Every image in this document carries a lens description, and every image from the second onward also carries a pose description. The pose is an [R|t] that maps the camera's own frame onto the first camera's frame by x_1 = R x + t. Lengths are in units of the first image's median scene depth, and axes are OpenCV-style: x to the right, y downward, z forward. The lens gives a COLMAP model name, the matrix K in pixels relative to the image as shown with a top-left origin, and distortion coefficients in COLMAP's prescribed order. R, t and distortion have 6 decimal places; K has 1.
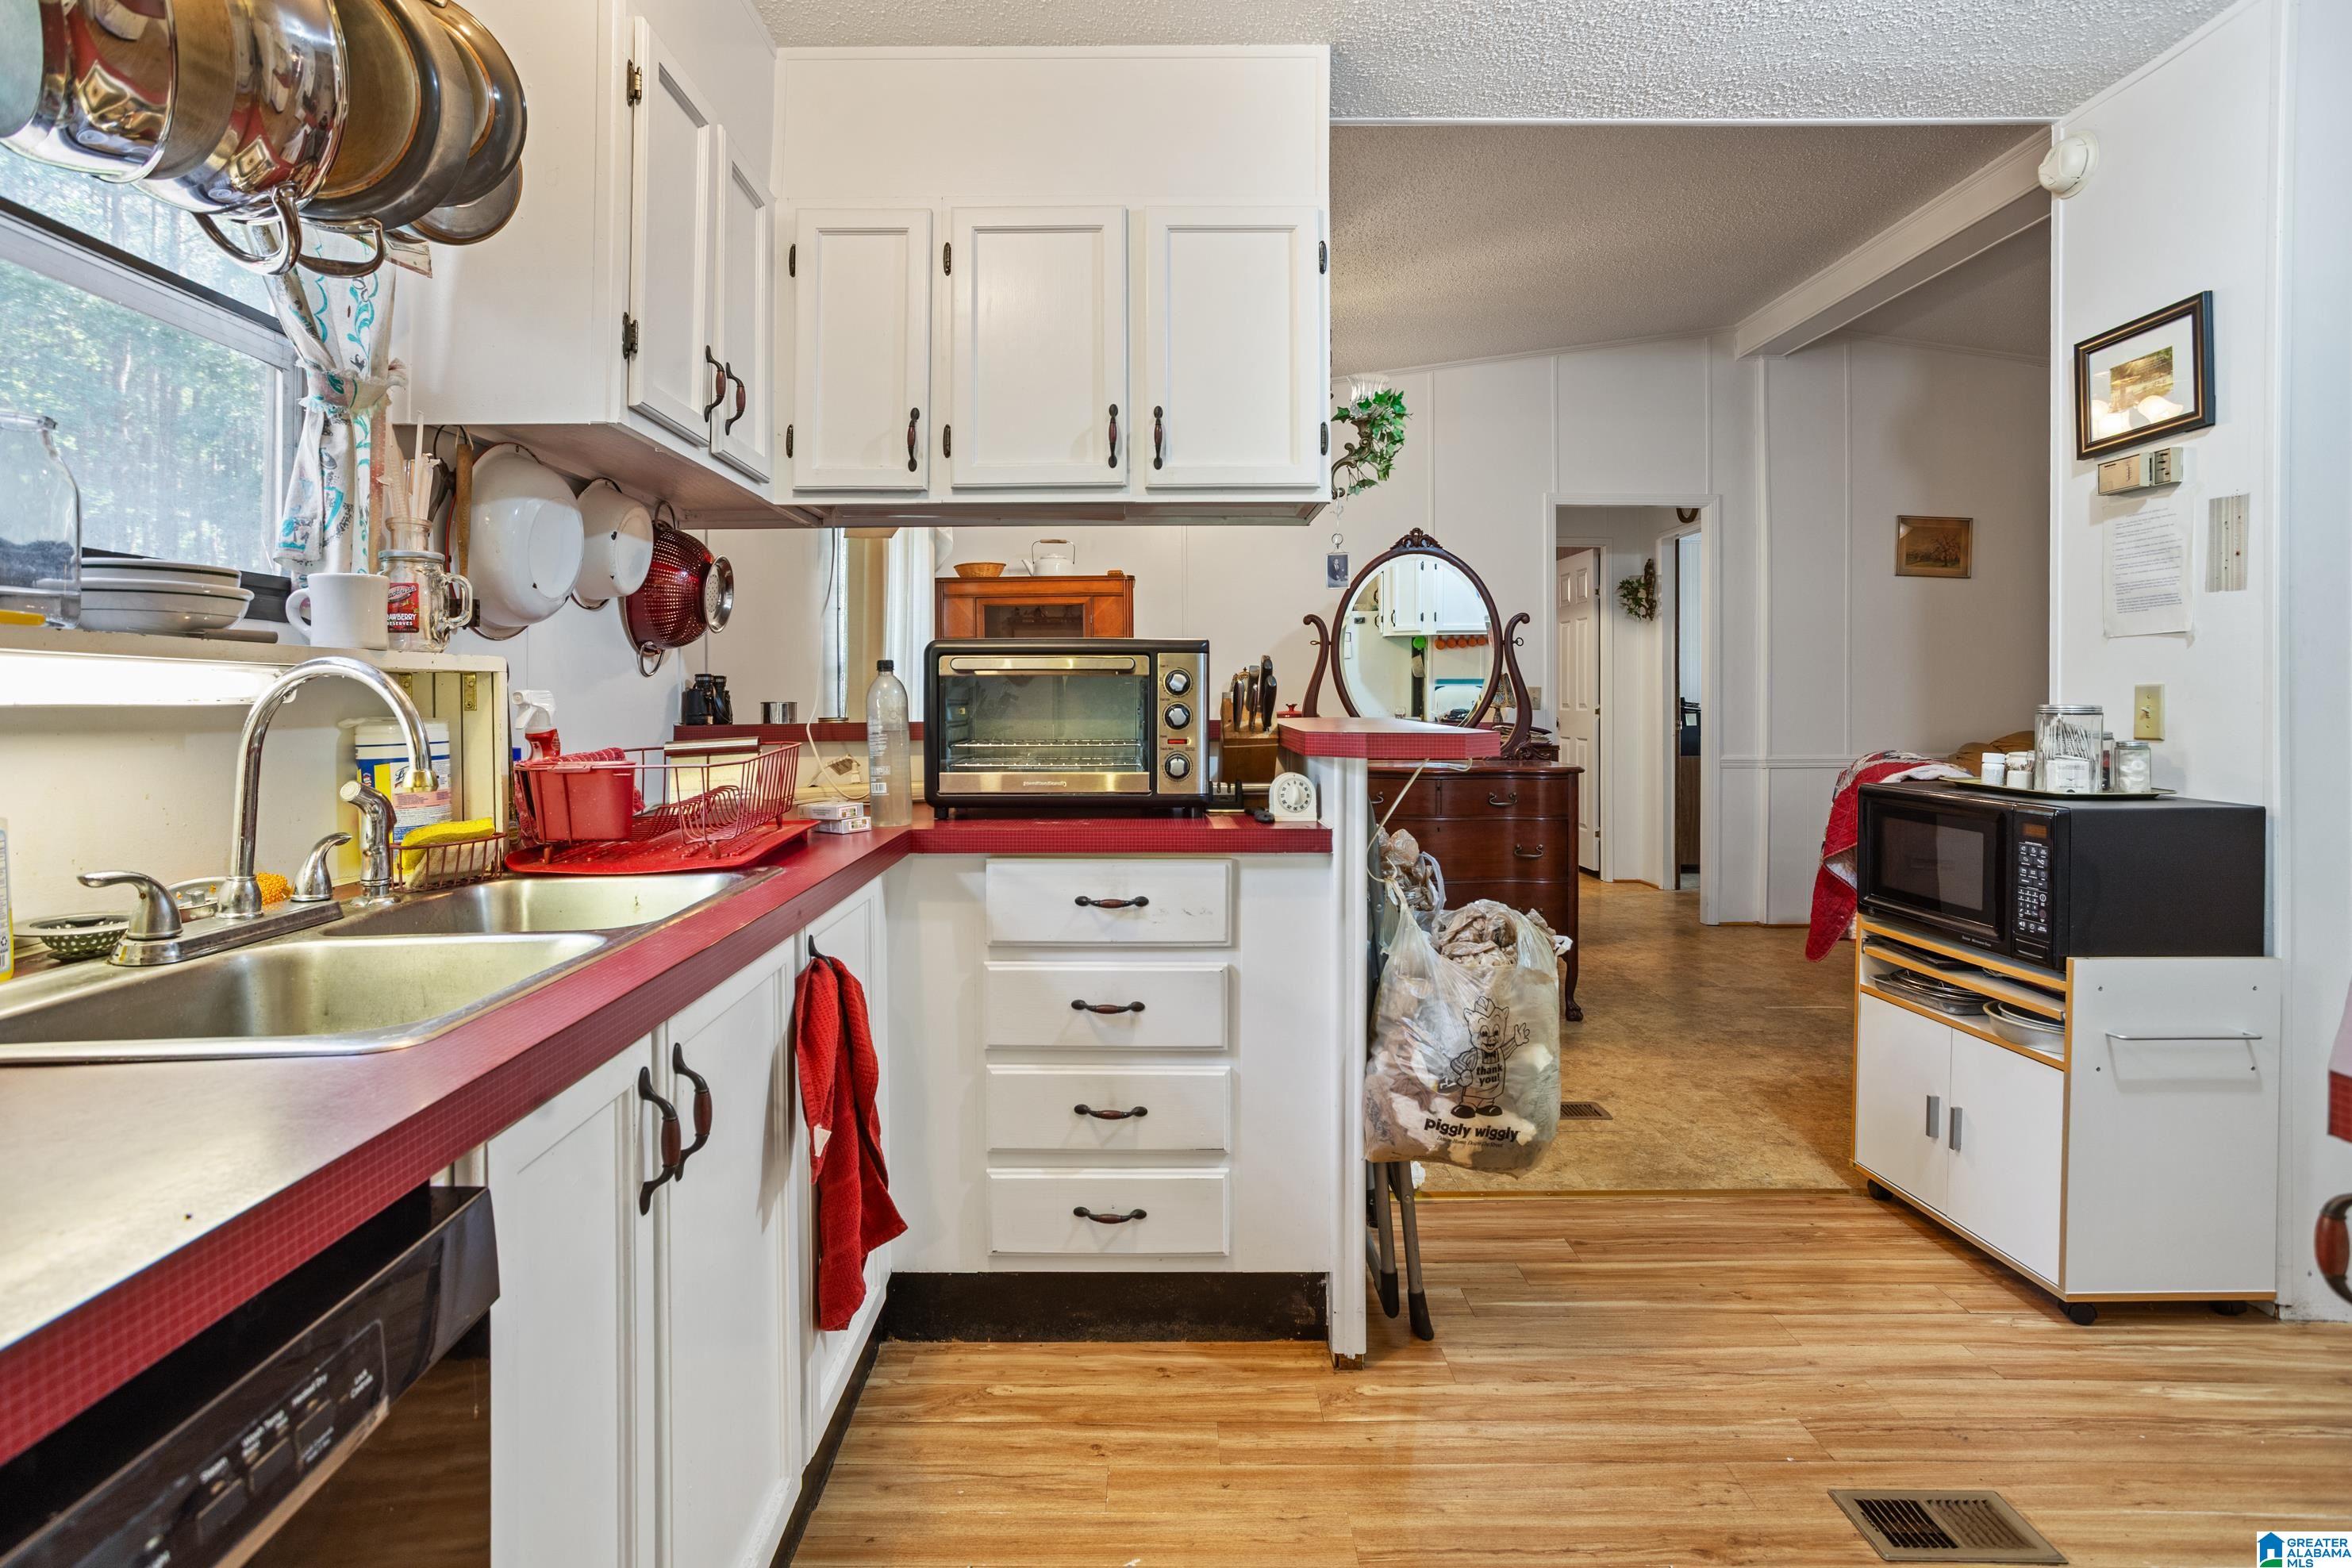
lens RADIAL K [[1173.2, 0, 1162.7], [0, 1173.2, 740.6], [0, 0, 1]] dist [-0.046885, 0.034477]
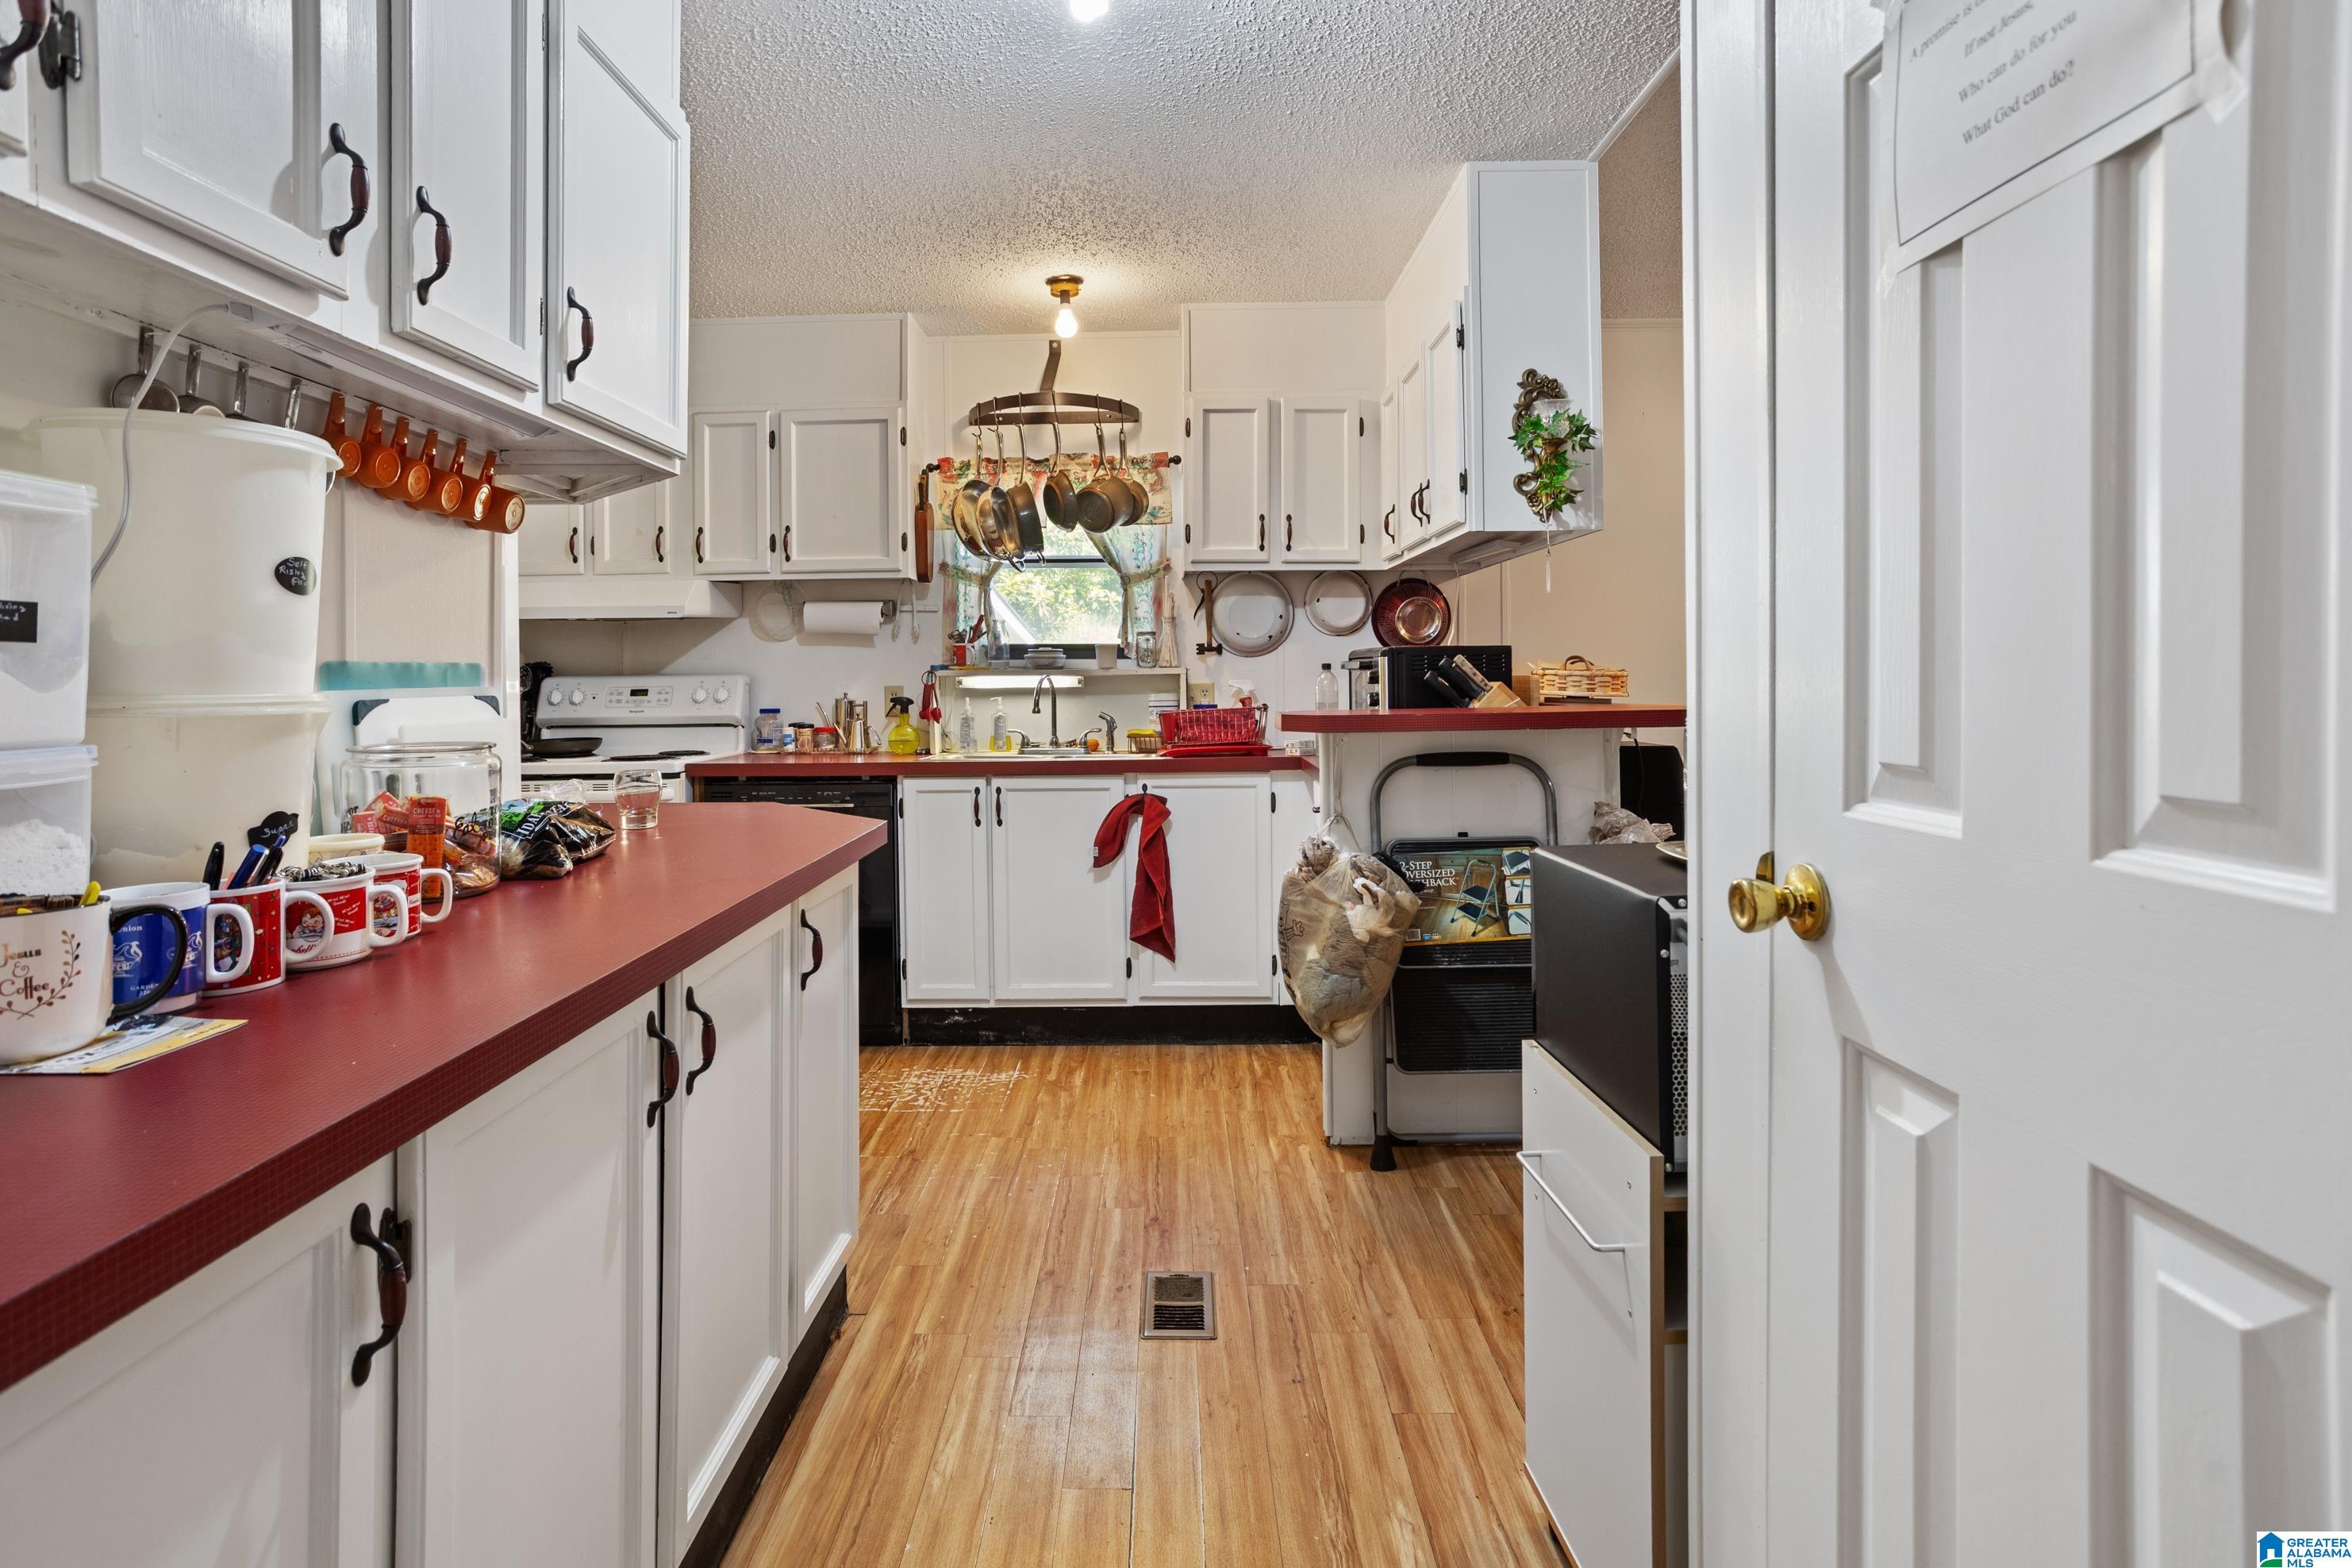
lens RADIAL K [[1190.0, 0, 1120.0], [0, 1190.0, 672.3], [0, 0, 1]] dist [-0.000466, 0.000163]
pose [[-0.041192, -0.002567, -0.999148, 1.735730], [-0.028057, 0.999605, -0.001412, -0.042875], [0.998757, 0.027975, -0.041248, 0.816674]]
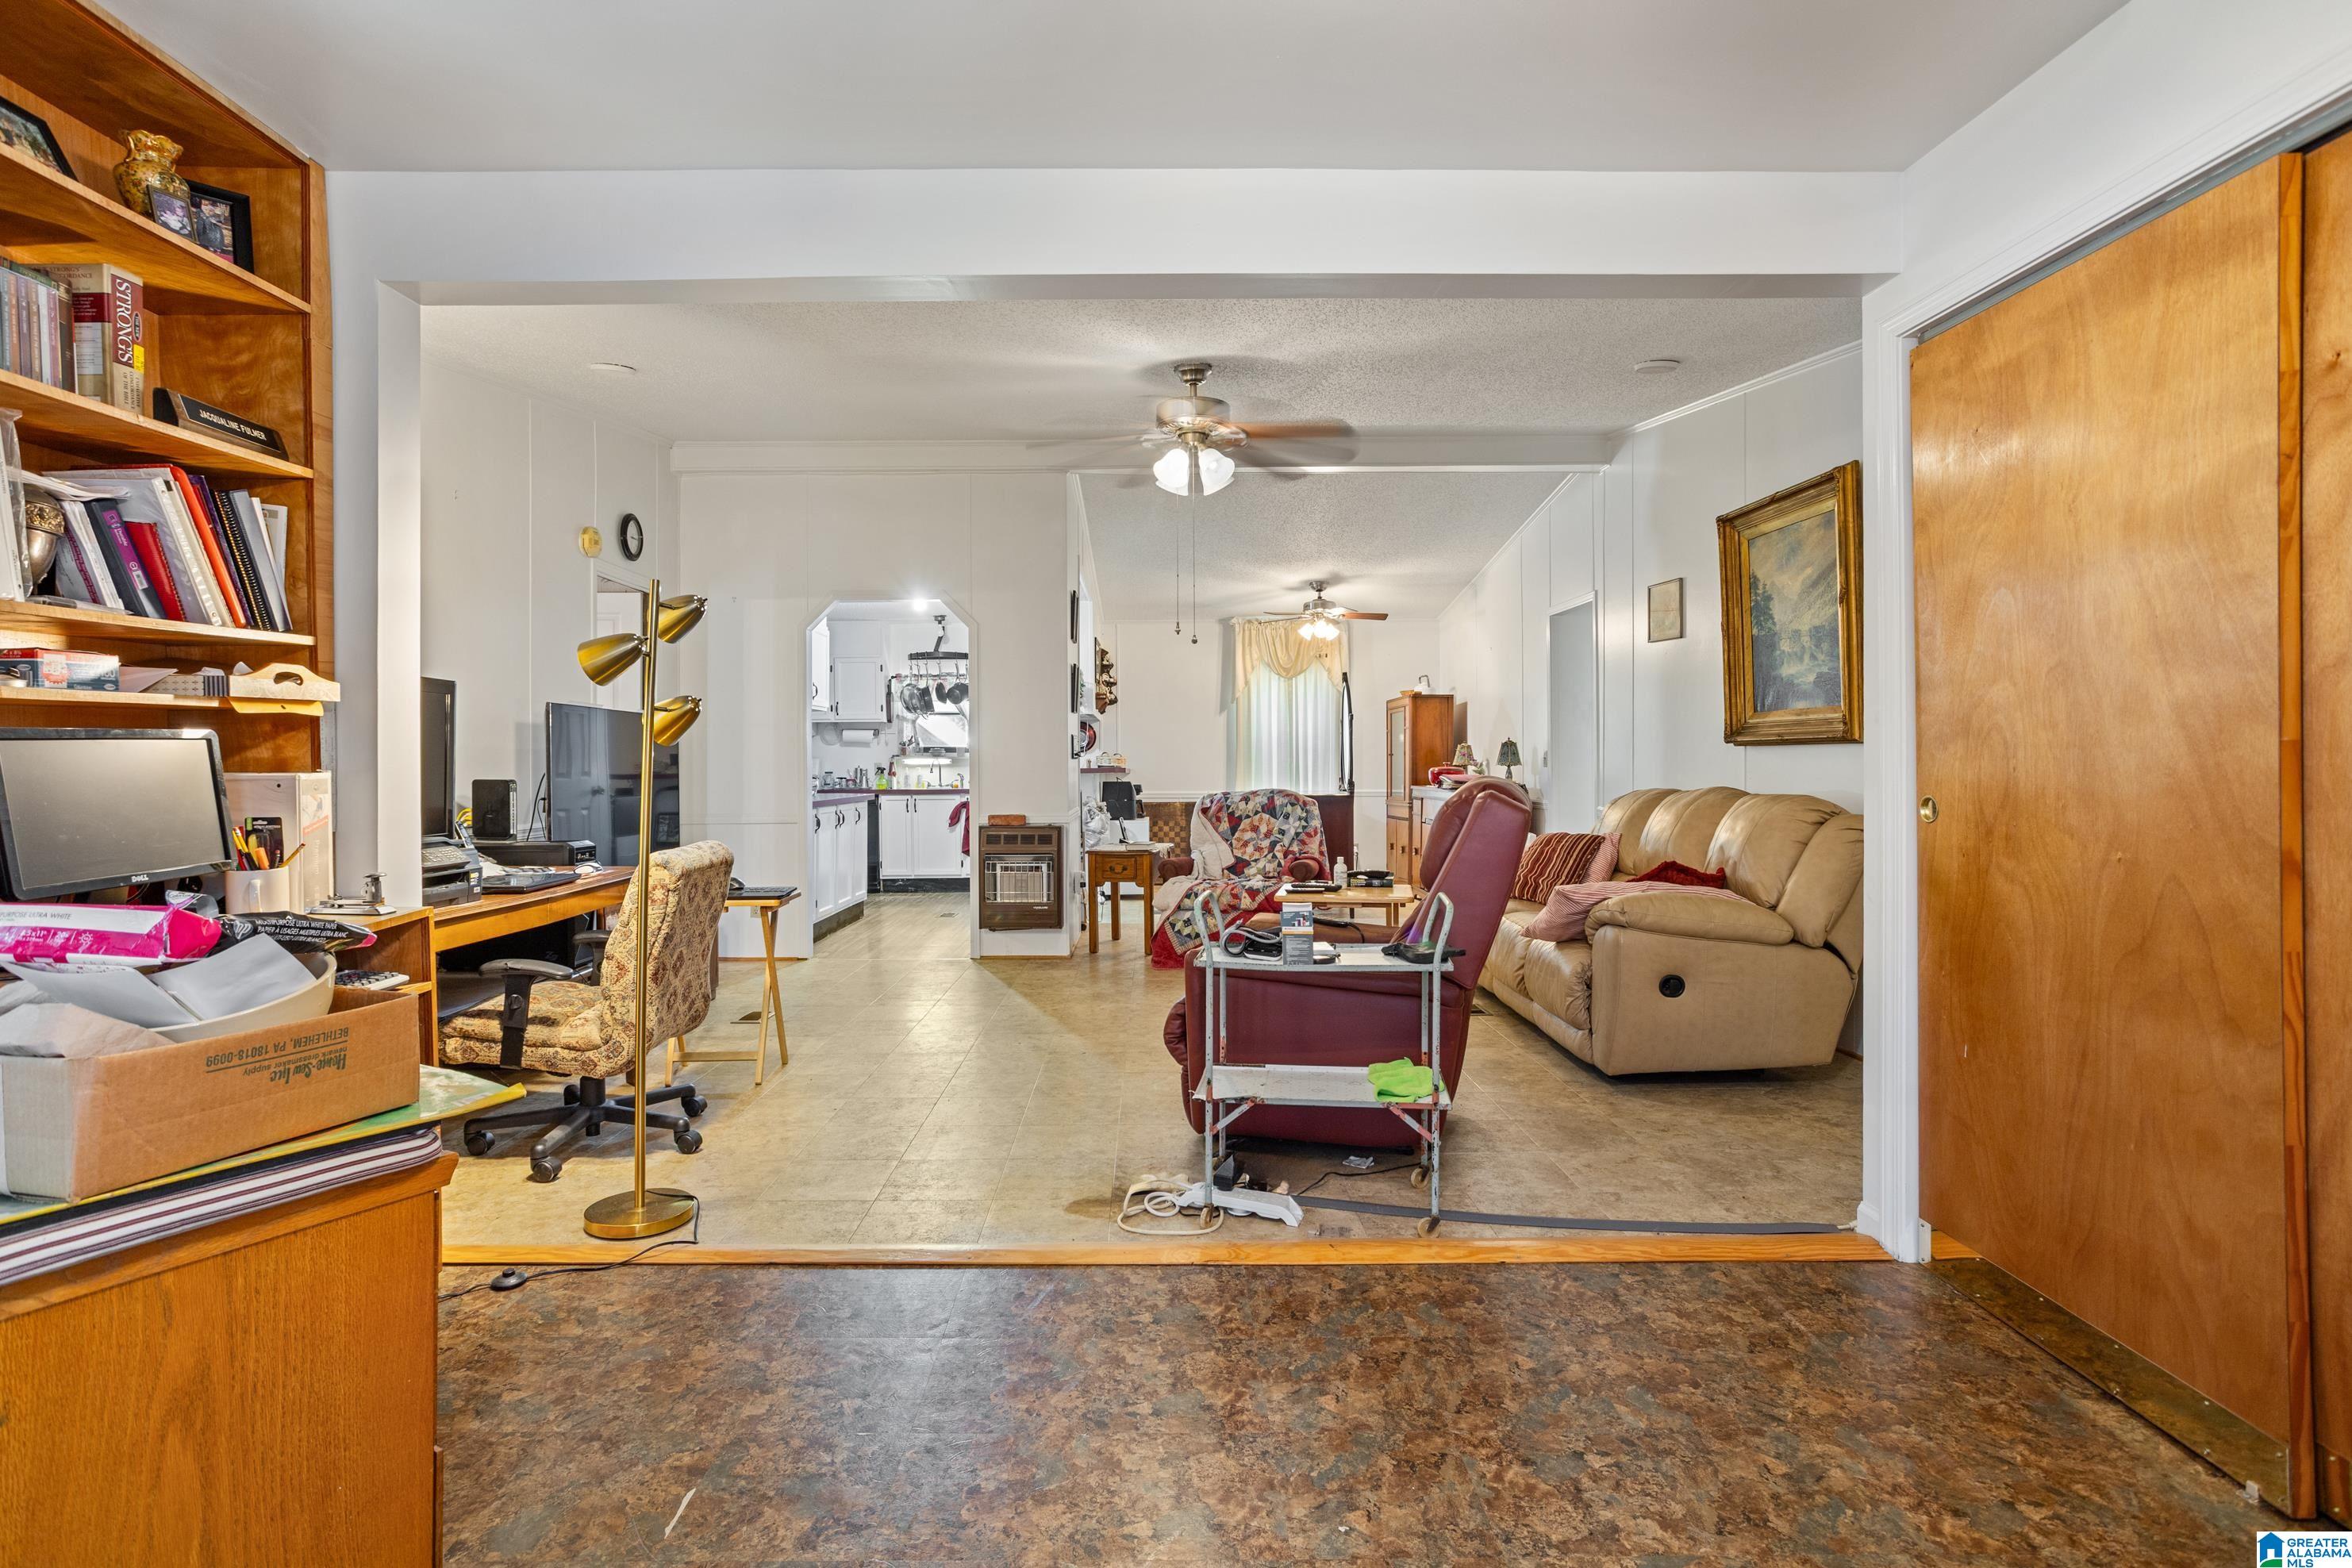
lens RADIAL K [[1173.2, 0, 1162.7], [0, 1173.2, 740.6], [0, 0, 1]] dist [-0.046885, 0.034477]
pose [[0.000690, -0.007823, -0.999969, 5.190135], [-0.024711, 0.999664, -0.007838, -0.105643], [0.999694, 0.024715, 0.000496, 1.674756]]
